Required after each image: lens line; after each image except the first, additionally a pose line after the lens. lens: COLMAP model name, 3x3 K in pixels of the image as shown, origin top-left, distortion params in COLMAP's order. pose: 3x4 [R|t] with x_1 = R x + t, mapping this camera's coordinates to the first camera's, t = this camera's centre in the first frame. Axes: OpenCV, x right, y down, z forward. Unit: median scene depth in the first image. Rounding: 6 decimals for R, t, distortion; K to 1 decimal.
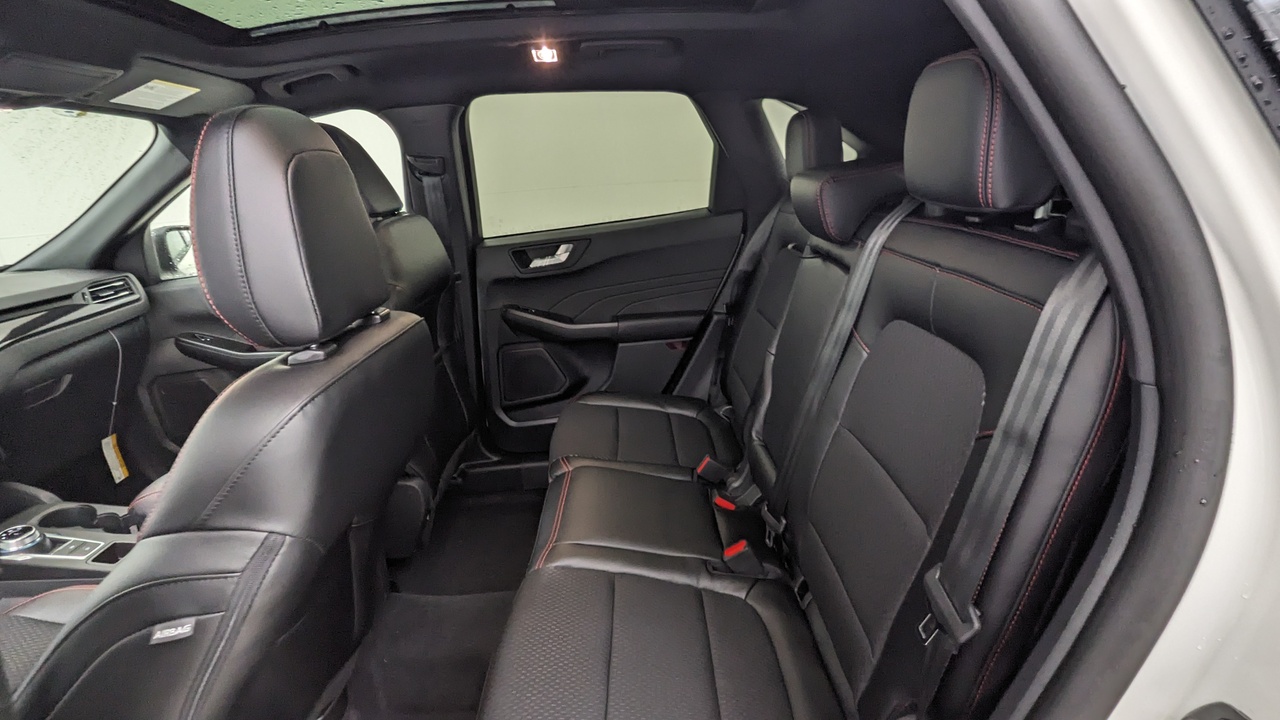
lens RADIAL K [[614.1, 0, 641.3], [0, 614.1, 359.3], [0, 0, 1]] dist [-0.003222, 0.000664]
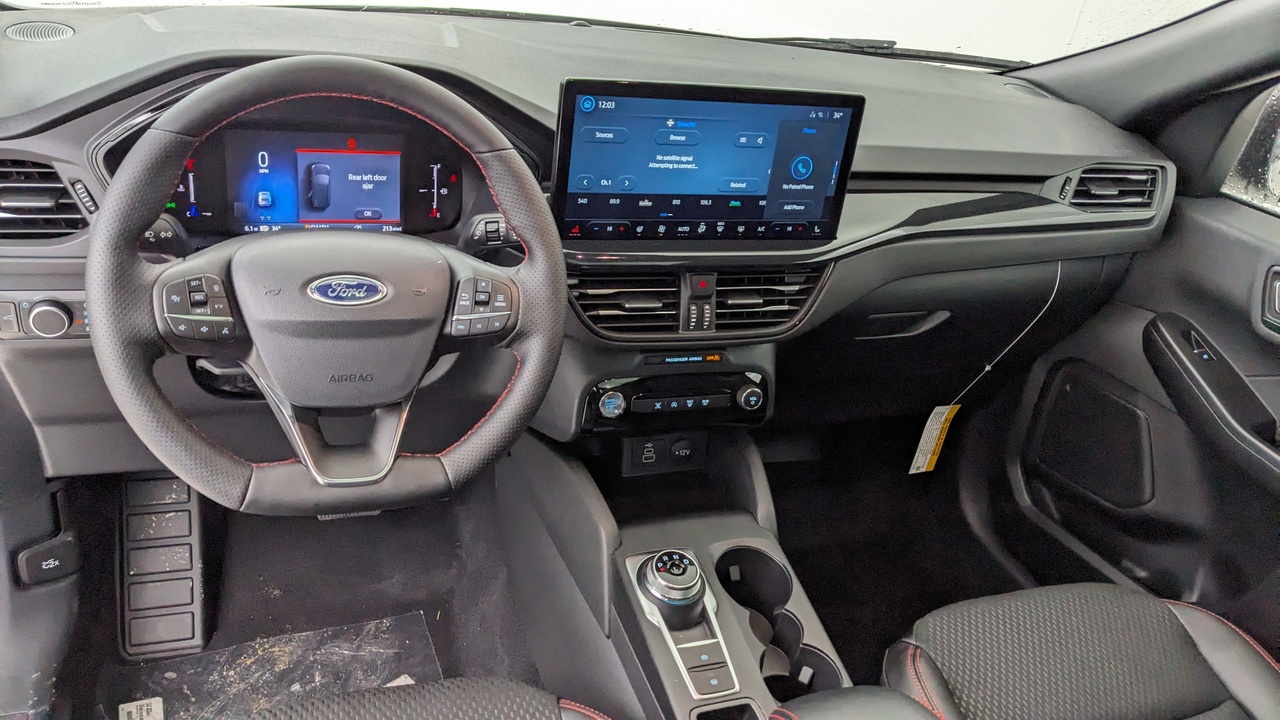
lens RADIAL K [[1055.1, 0, 611.2], [0, 1055.1, 377.4], [0, 0, 1]] dist [0.049156, -0.069210]
pose [[0.302466, 0.562523, -0.769468, -0.316916], [-0.447170, 0.796672, 0.406636, -0.194271], [0.841756, 0.221089, 0.492510, 0.352888]]
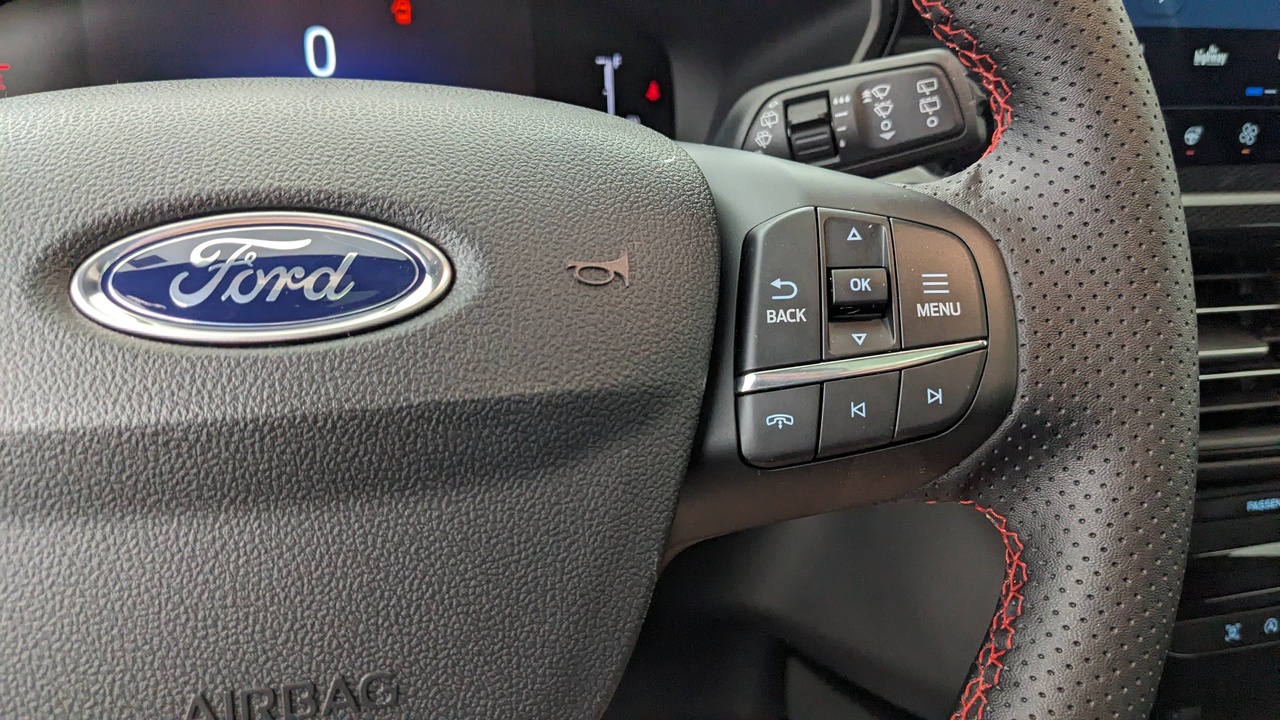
lens RADIAL K [[1055.1, 0, 632.0], [0, 1055.1, 363.9], [0, 0, 1]] dist [0.049156, -0.069210]
pose [[0.226245, 0.418433, -0.879617, -0.753677], [-0.334994, 0.881374, 0.333106, 0.044860], [0.914654, 0.219303, 0.339579, 0.522247]]
